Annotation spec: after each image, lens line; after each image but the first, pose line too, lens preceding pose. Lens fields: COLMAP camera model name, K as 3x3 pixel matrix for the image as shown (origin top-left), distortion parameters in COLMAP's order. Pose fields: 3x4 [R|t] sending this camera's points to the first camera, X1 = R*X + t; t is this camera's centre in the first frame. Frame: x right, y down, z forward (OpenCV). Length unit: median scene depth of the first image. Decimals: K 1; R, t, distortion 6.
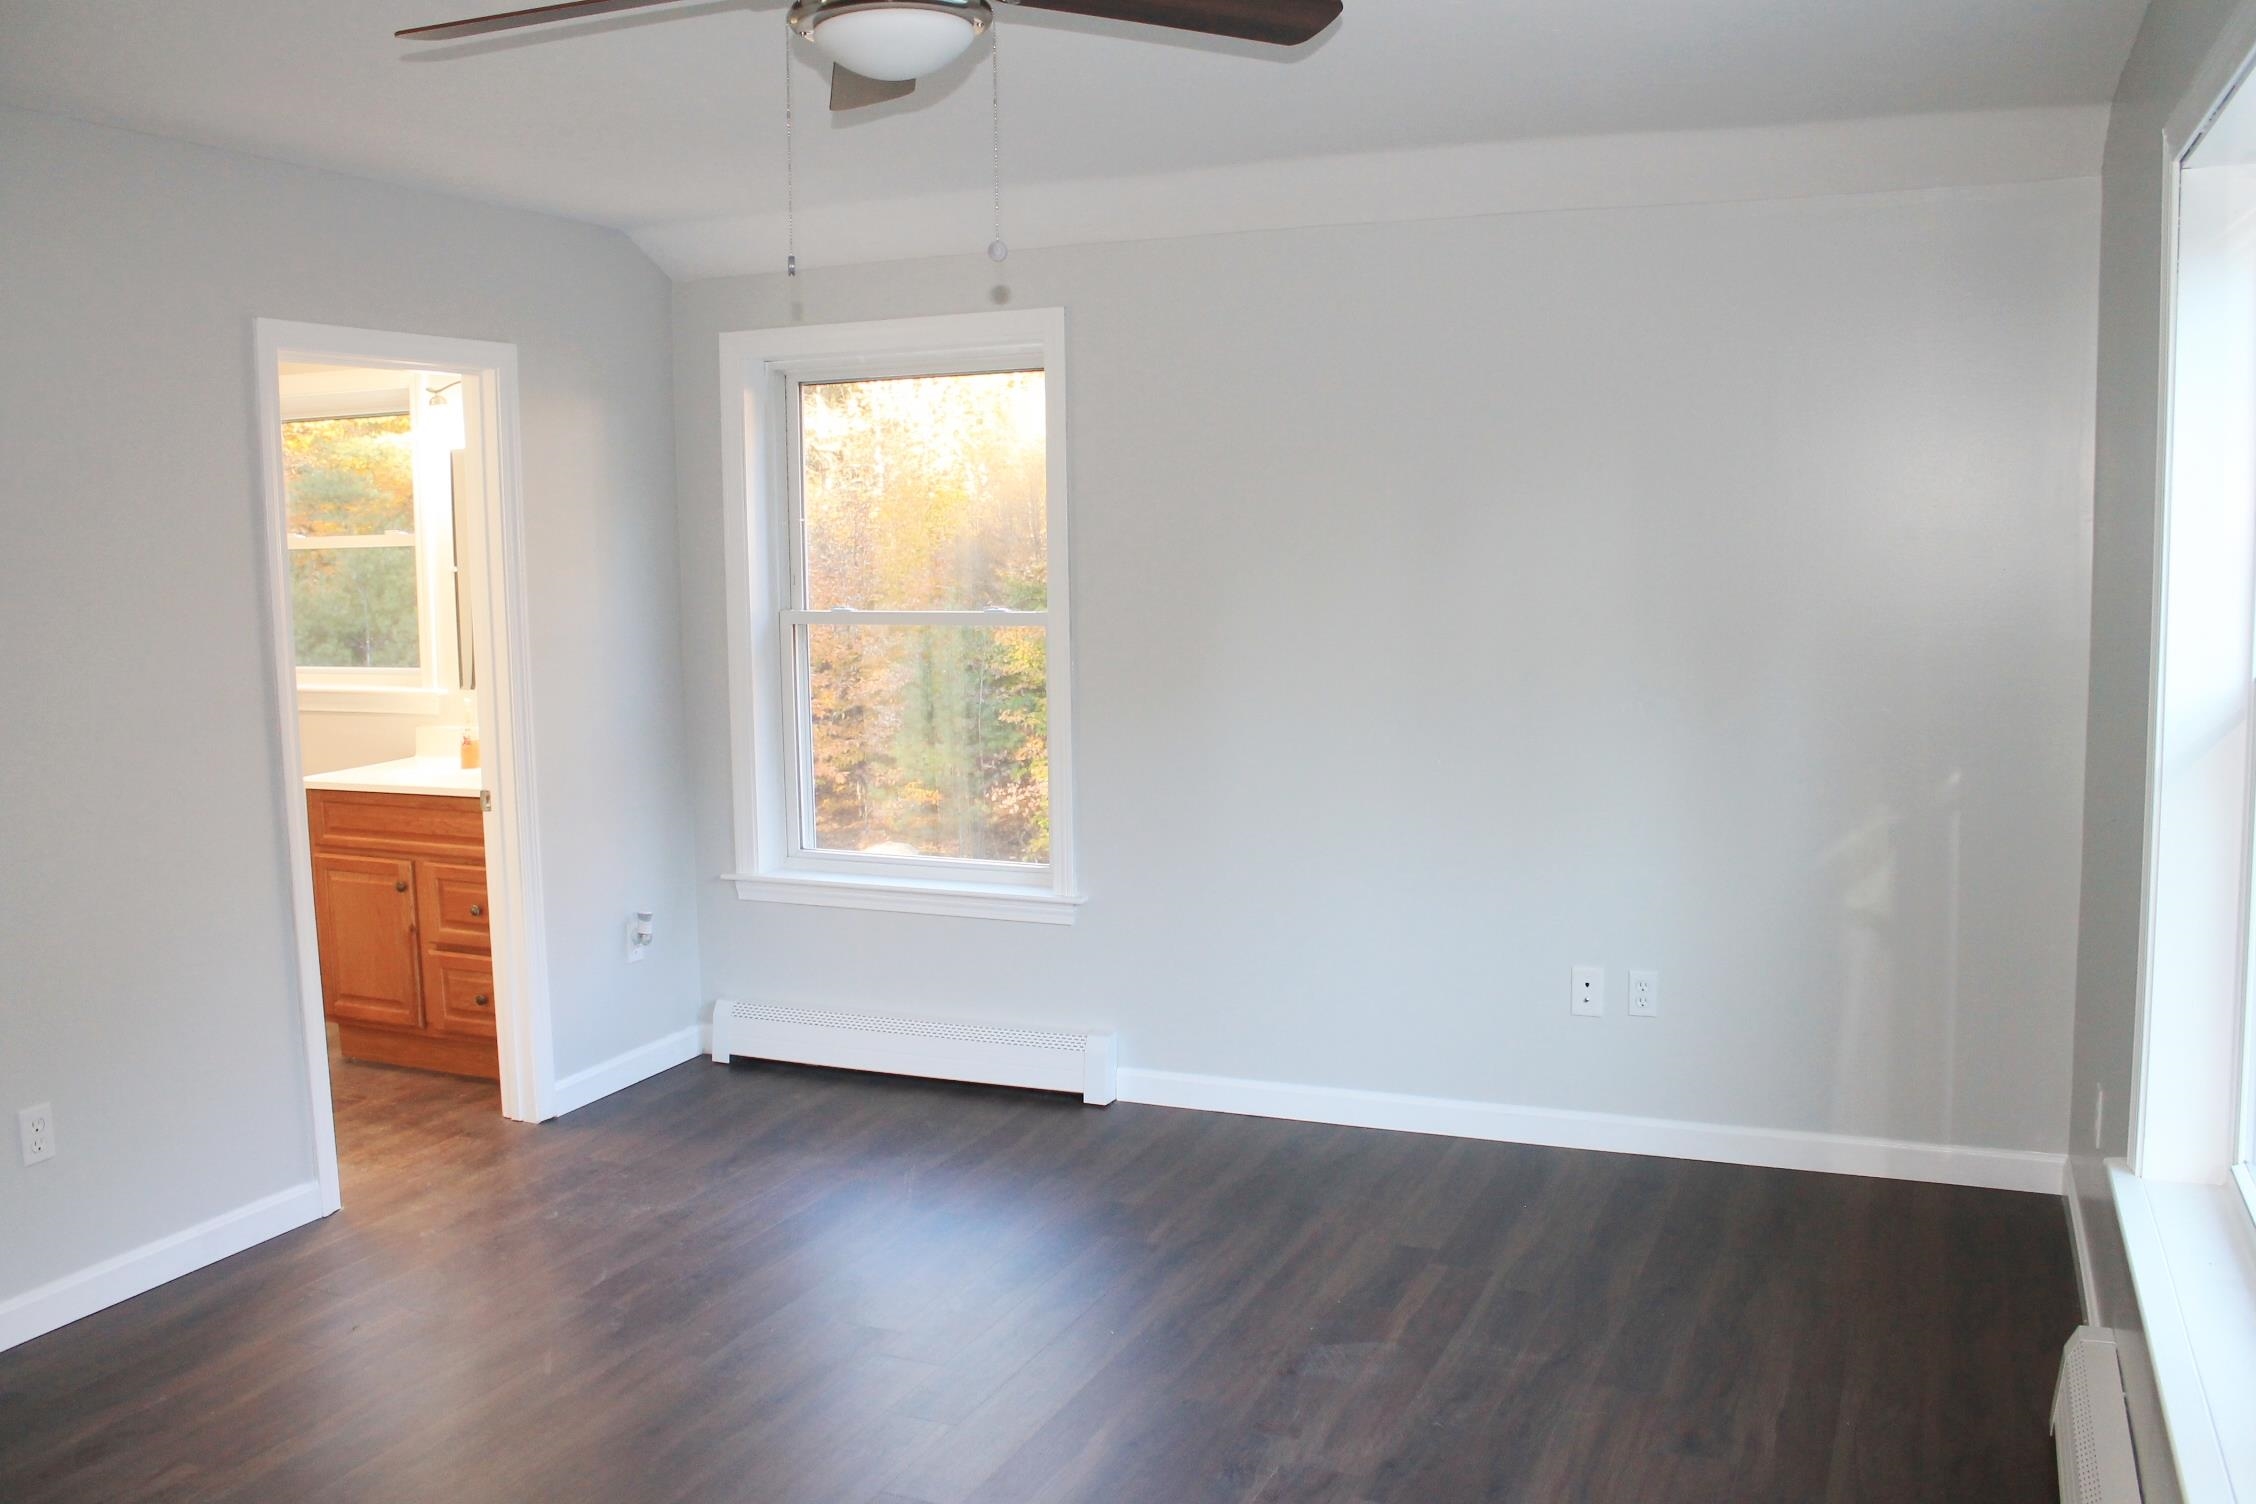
lens RADIAL K [[1913.9, 0, 1127.6], [0, 1913.9, 754.0], [0, 0, 1]] dist [-0.161663, 0.145692]
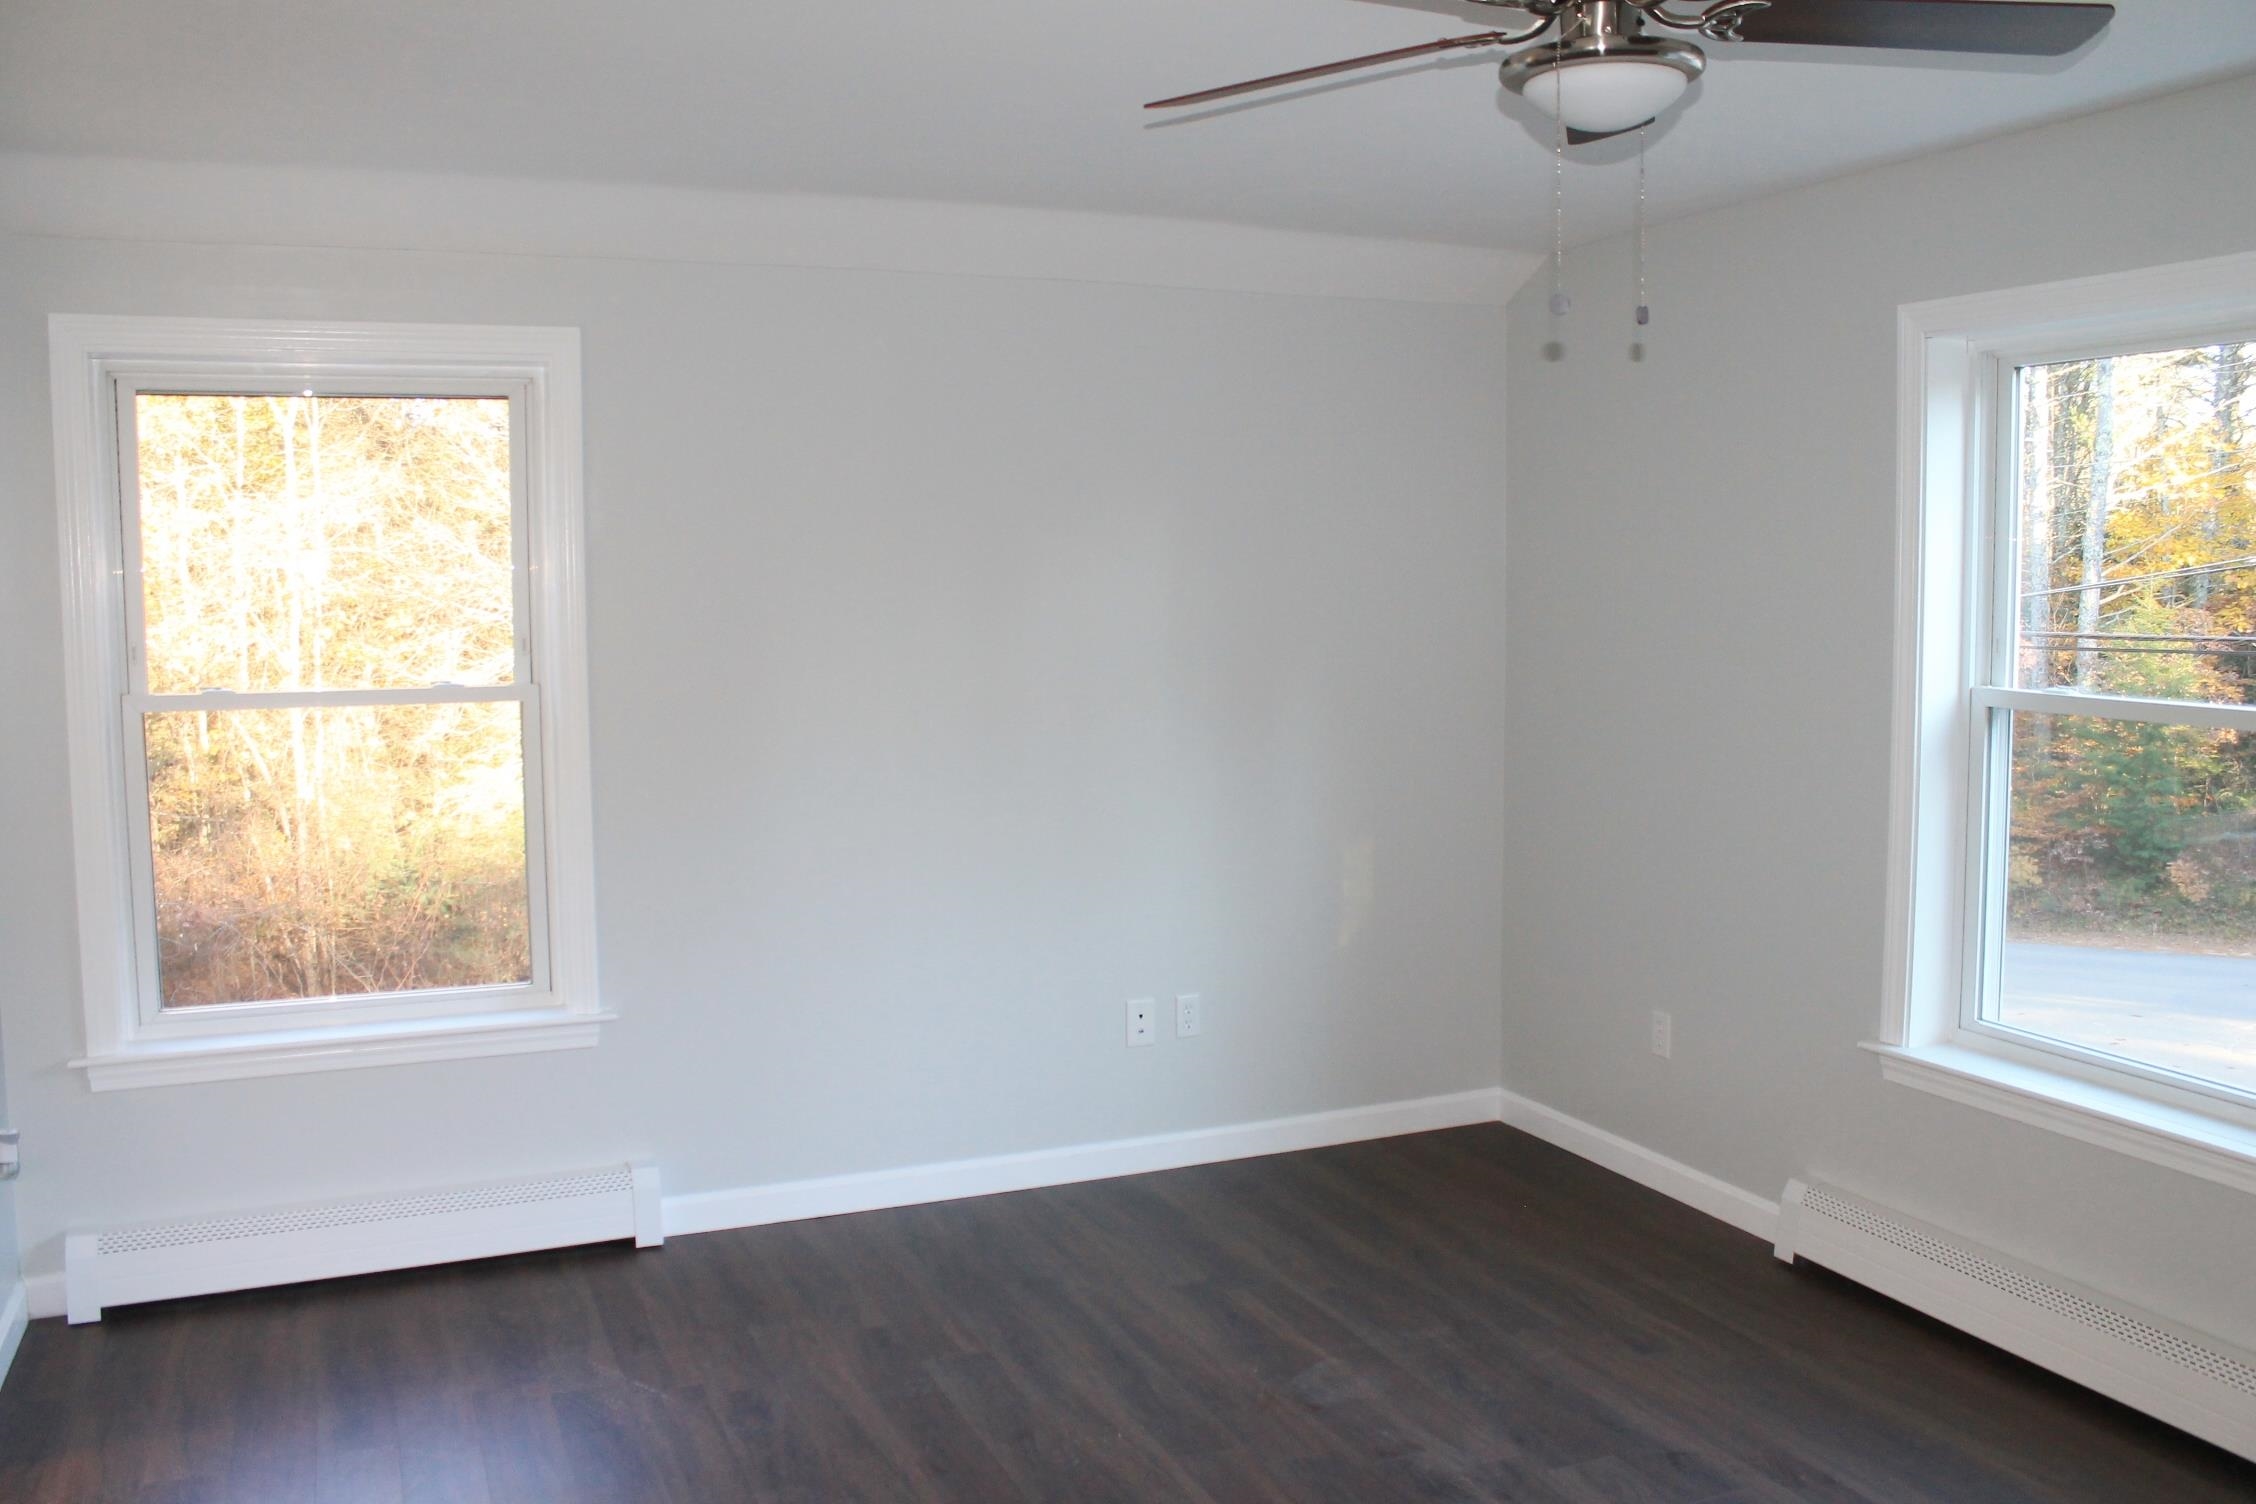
lens RADIAL K [[1913.9, 0, 1127.7], [0, 1913.9, 756.6], [0, 0, 1]] dist [-0.161663, 0.145692]
pose [[0.683016, -0.057567, 0.728131, -0.505258], [0.080975, 0.996712, 0.002844, -0.024872], [-0.725901, 0.057018, 0.685432, 0.254351]]
